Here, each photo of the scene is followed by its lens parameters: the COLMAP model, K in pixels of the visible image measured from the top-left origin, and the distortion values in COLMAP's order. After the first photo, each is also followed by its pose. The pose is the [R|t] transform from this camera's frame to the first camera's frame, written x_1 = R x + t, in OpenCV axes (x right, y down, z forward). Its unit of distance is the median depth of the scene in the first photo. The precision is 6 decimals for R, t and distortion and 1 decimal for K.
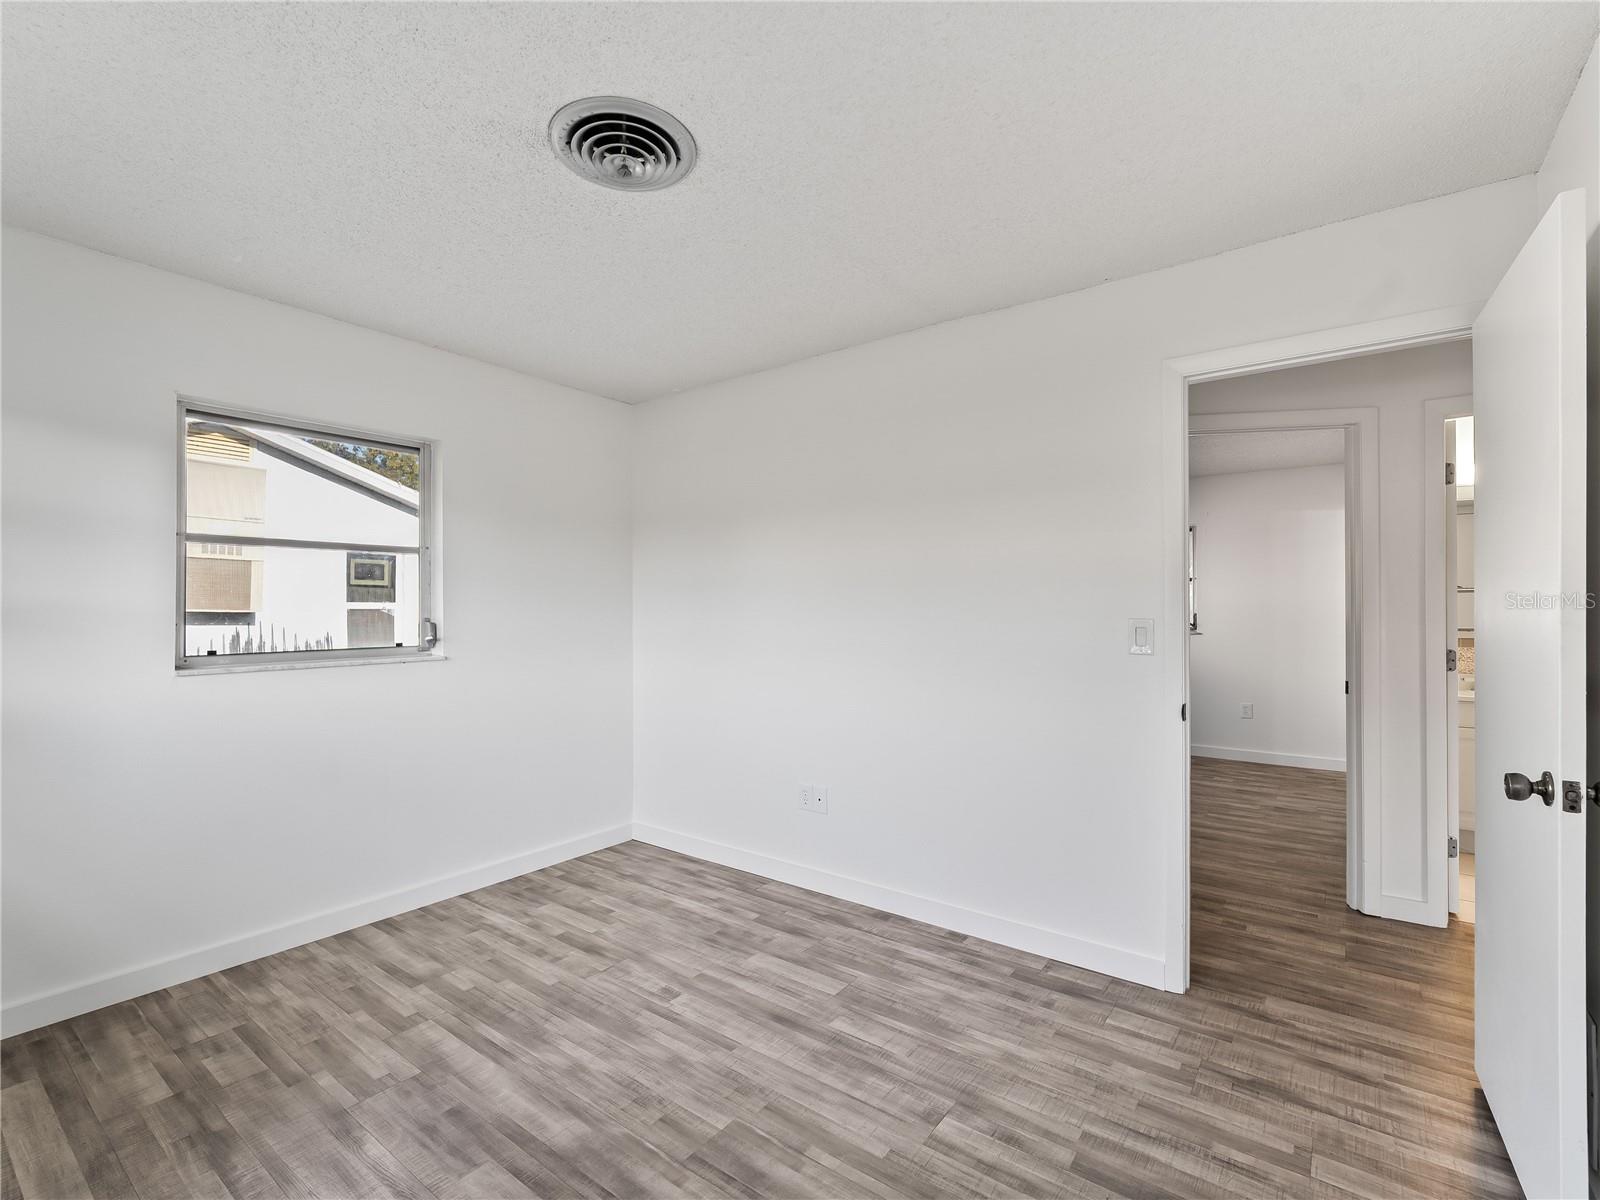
lens RADIAL K [[730.3, 0, 793.3], [0, 730.3, 609.7], [0, 0, 1]] dist [-0.002194, -0.001414]
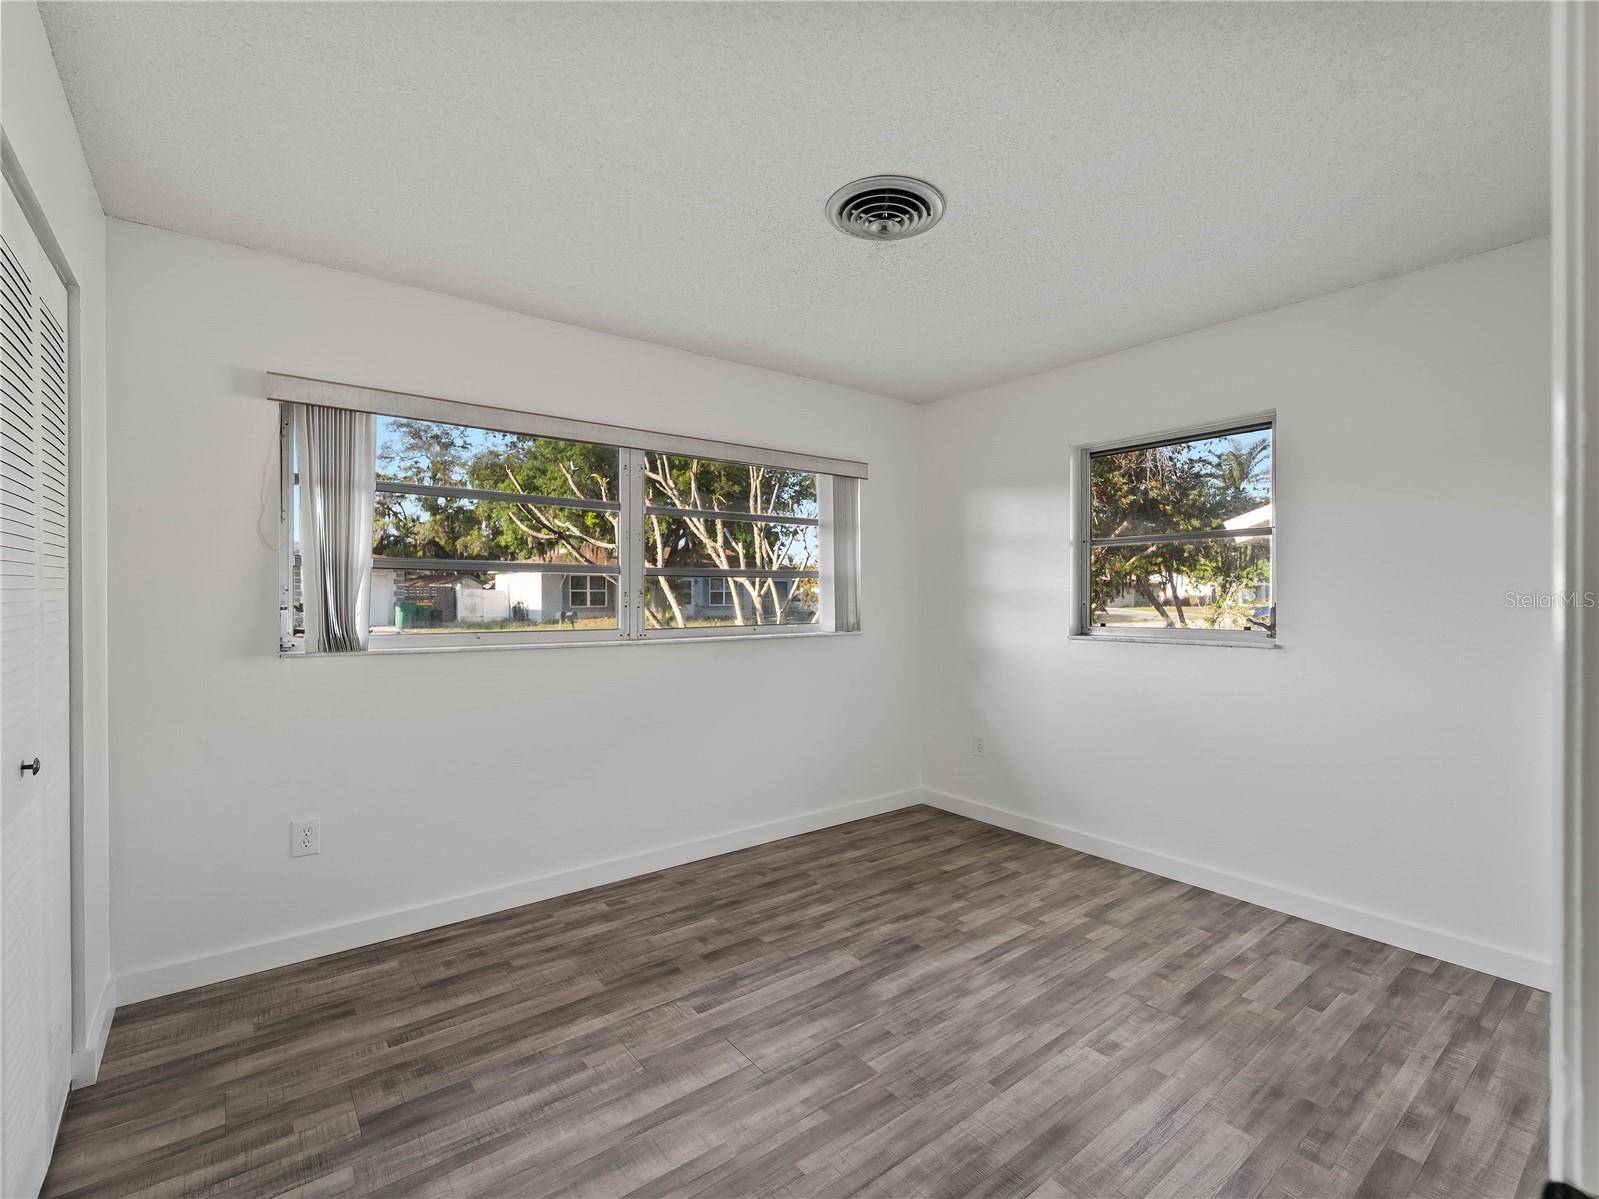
lens RADIAL K [[729.8, 0, 810.5], [0, 729.8, 599.6], [0, 0, 1]] dist [-0.002194, -0.001414]
pose [[-0.248591, 0.004946, -0.968596, 0.744408], [-0.000489, 0.999986, 0.005232, 0.005733], [0.968608, 0.001774, -0.248585, 0.899858]]
